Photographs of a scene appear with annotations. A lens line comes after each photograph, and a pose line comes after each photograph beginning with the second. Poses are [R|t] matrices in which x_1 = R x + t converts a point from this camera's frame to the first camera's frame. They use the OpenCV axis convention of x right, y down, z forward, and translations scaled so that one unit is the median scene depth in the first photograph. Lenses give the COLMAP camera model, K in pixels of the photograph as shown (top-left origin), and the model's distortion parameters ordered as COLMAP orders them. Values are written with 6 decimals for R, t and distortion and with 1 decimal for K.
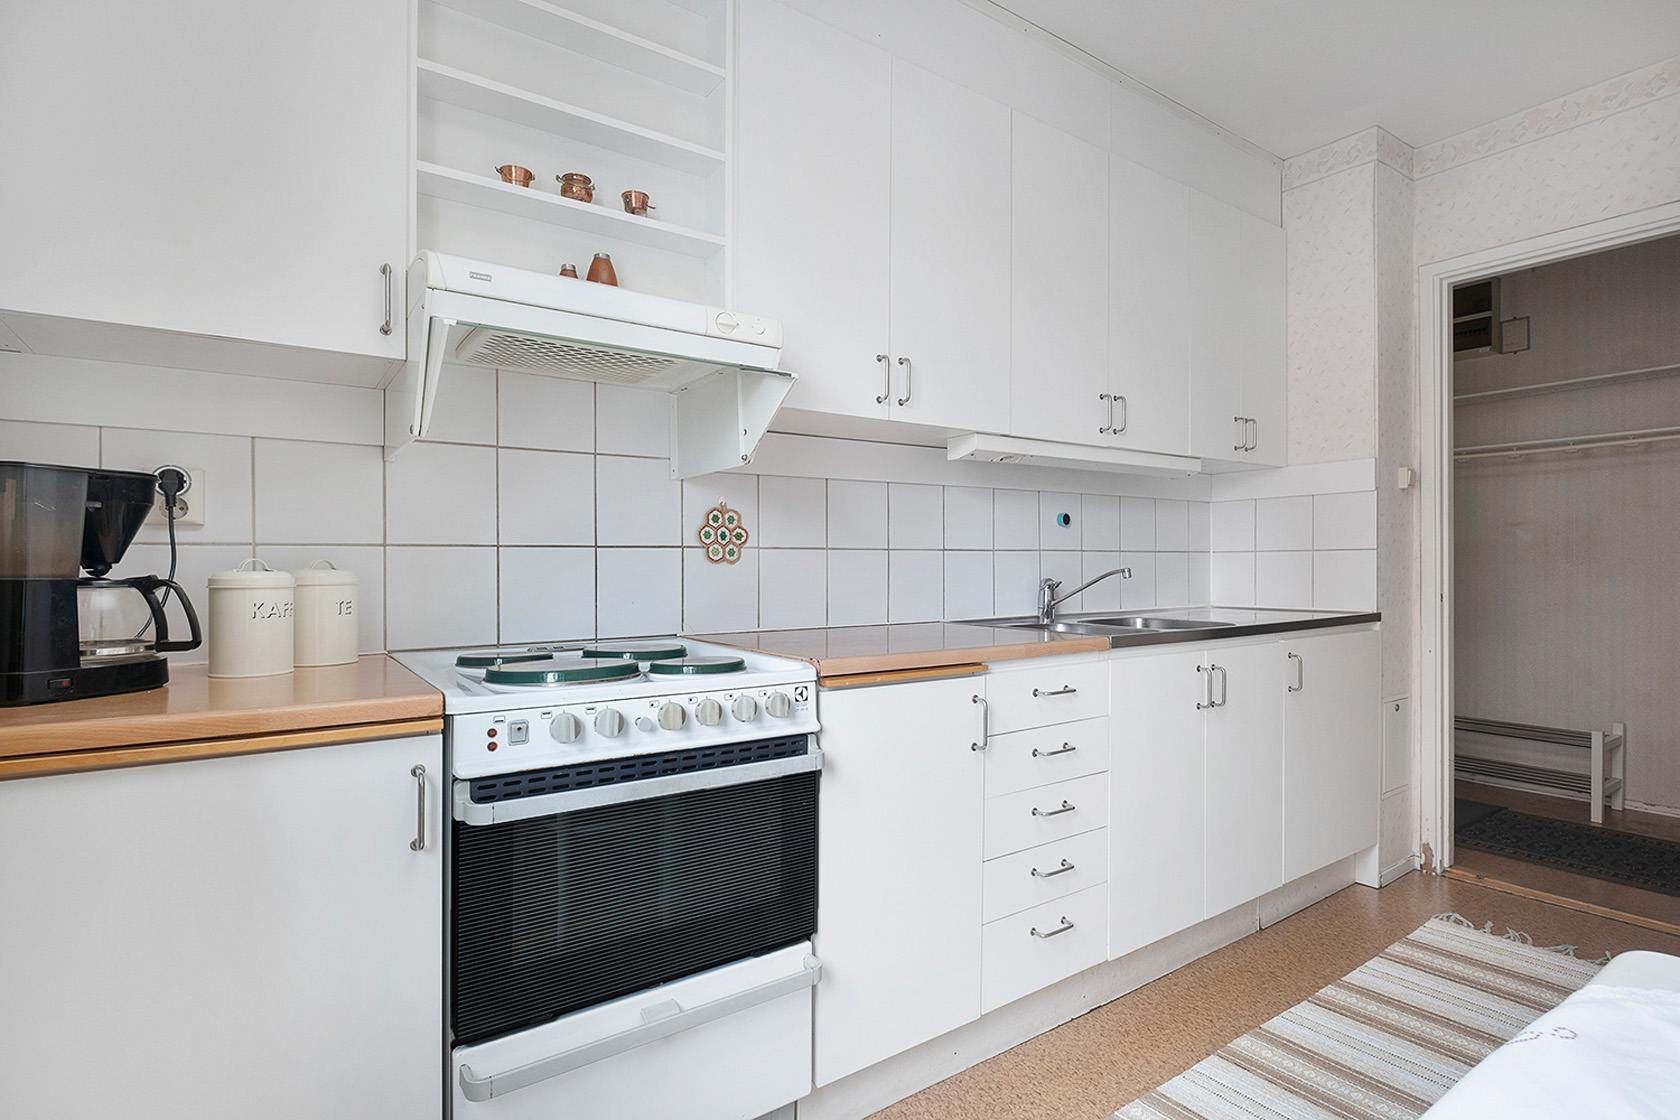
lens RADIAL K [[846.5, 0, 840.0], [0, 846.5, 560.0], [0, 0, 1]] dist [0.000392, 0.000008]
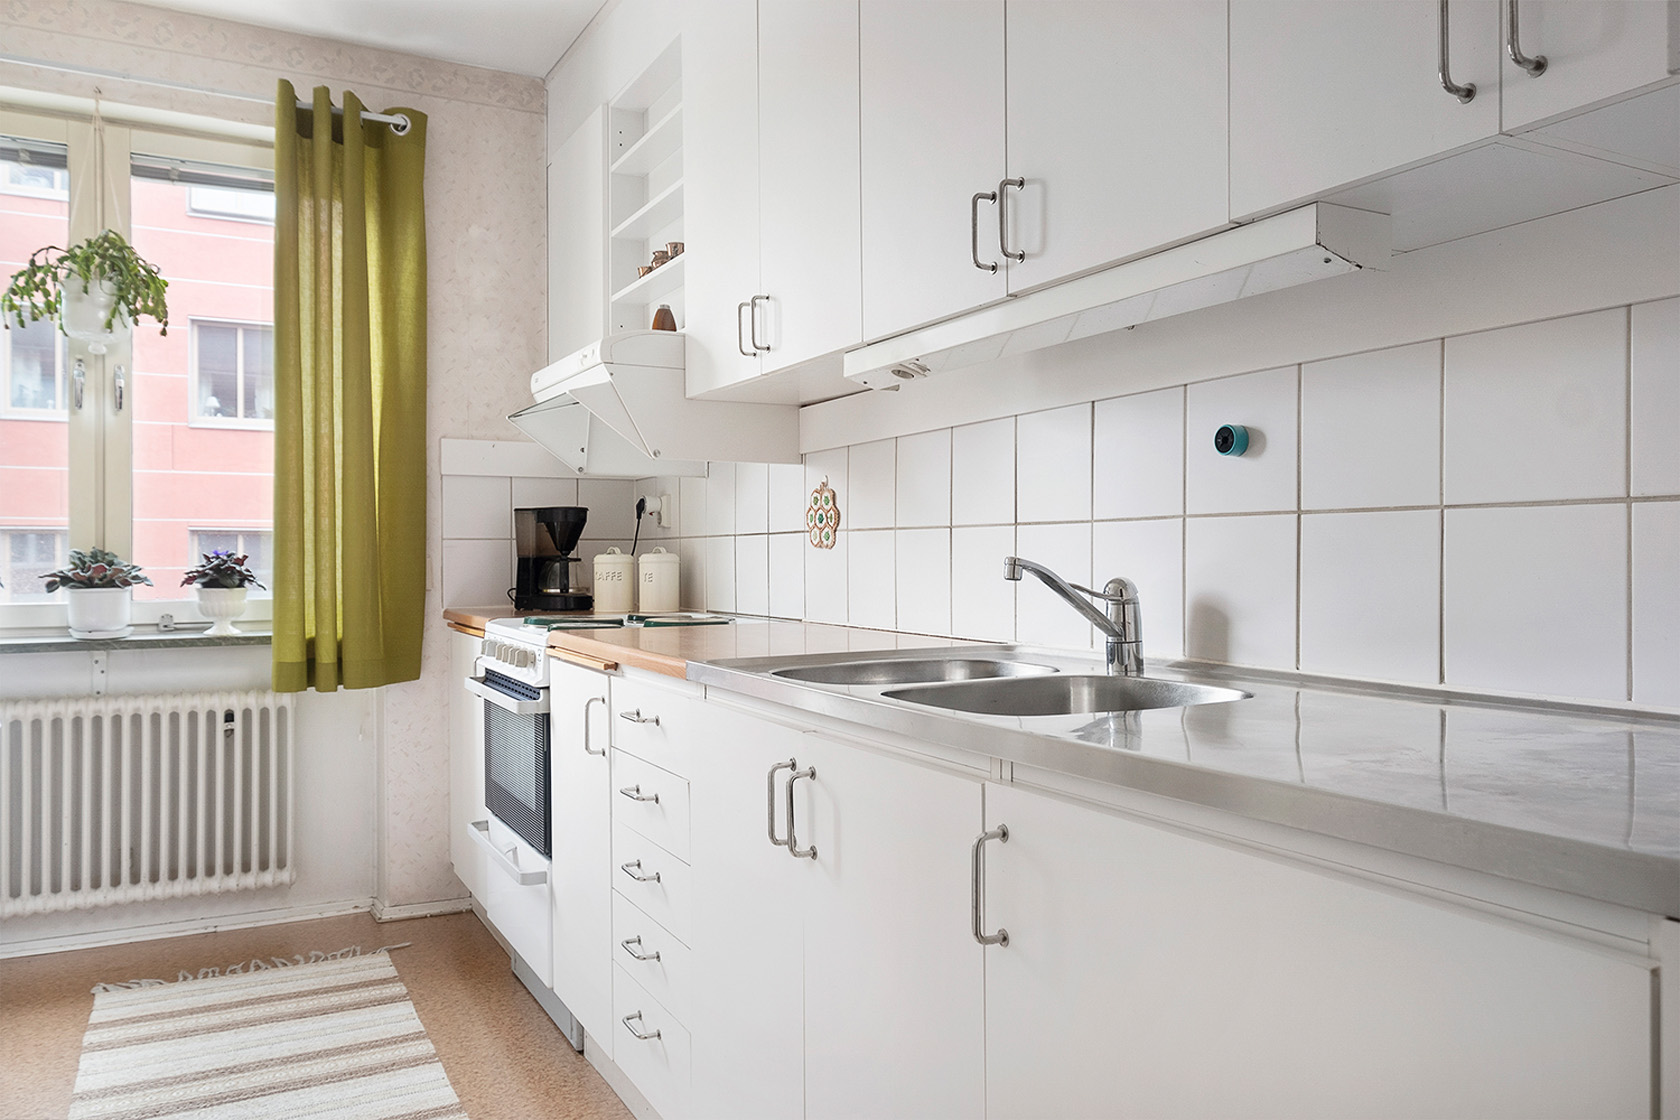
lens RADIAL K [[1239.9, 0, 840.0], [0, 1239.9, 560.0], [0, 0, 1]] dist [-0.001335, -0.000324]
pose [[-0.128785, 0.007522, -0.991644, 1.172900], [0.007339, 0.999951, 0.006632, 0.007764], [0.991645, -0.006424, -0.128834, 1.162801]]
